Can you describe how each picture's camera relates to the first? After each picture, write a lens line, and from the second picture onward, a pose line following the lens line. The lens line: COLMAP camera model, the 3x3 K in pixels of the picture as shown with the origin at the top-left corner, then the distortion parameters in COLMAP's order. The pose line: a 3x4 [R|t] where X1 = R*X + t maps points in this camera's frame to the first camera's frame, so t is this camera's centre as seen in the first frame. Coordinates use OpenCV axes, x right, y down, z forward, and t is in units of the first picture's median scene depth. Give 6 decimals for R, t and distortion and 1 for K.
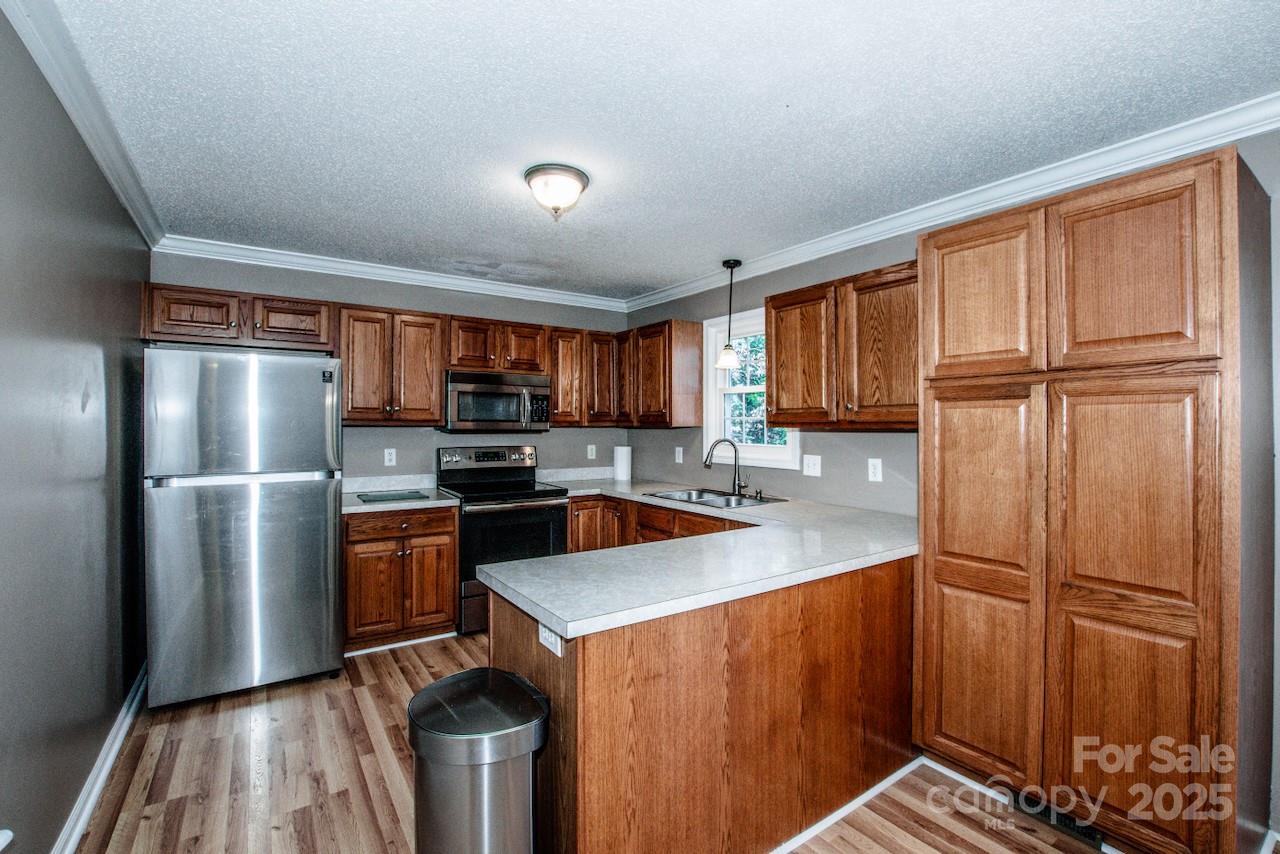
lens RADIAL K [[567.7, 0, 650.1], [0, 567.7, 428.1], [0, 0, 1]] dist [-0.030069, 0.003200]
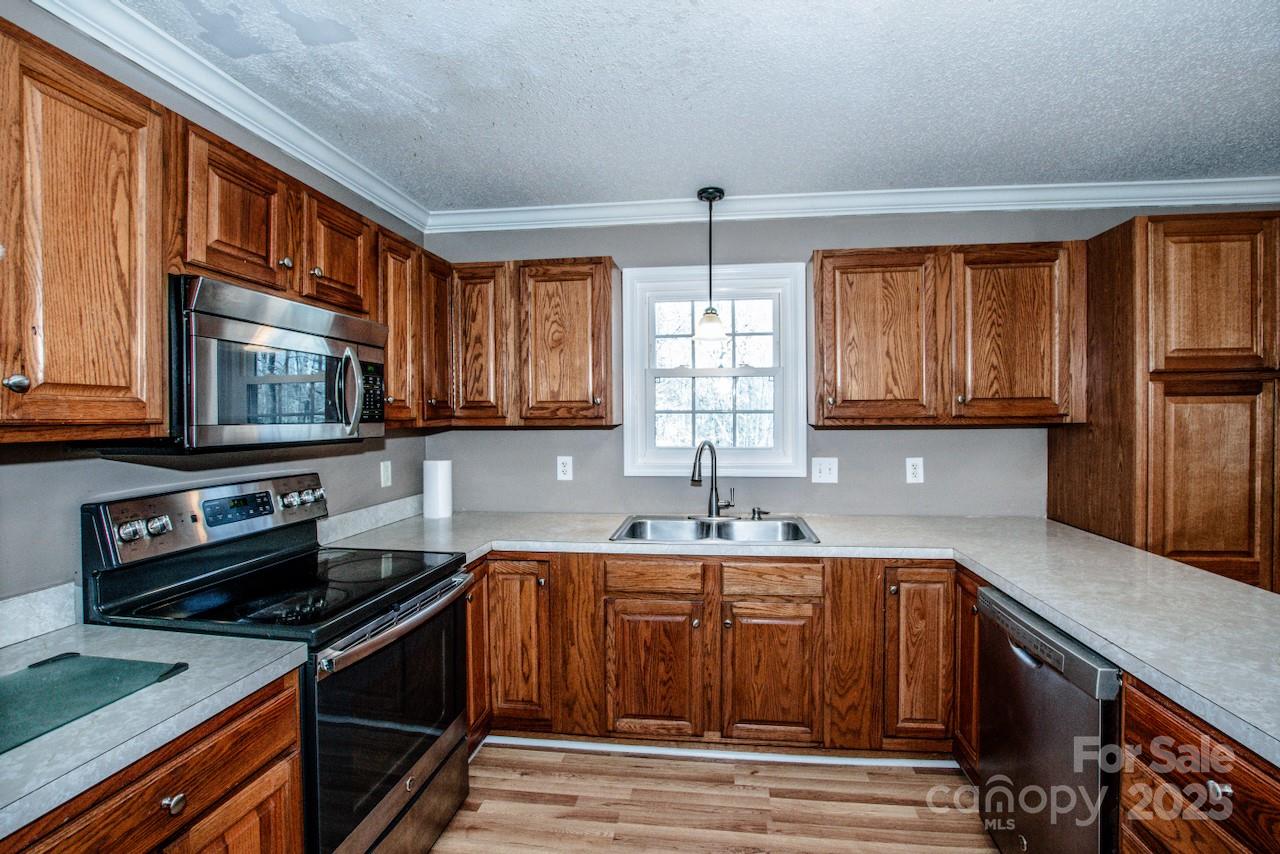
lens RADIAL K [[567.7, 0, 664.5], [0, 567.7, 425.1], [0, 0, 1]] dist [-0.030069, 0.003200]
pose [[0.661671, -0.021849, 0.749475, -0.463521], [0.013268, 0.999760, 0.017432, -0.015484], [-0.749676, -0.001590, 0.661803, 0.620187]]
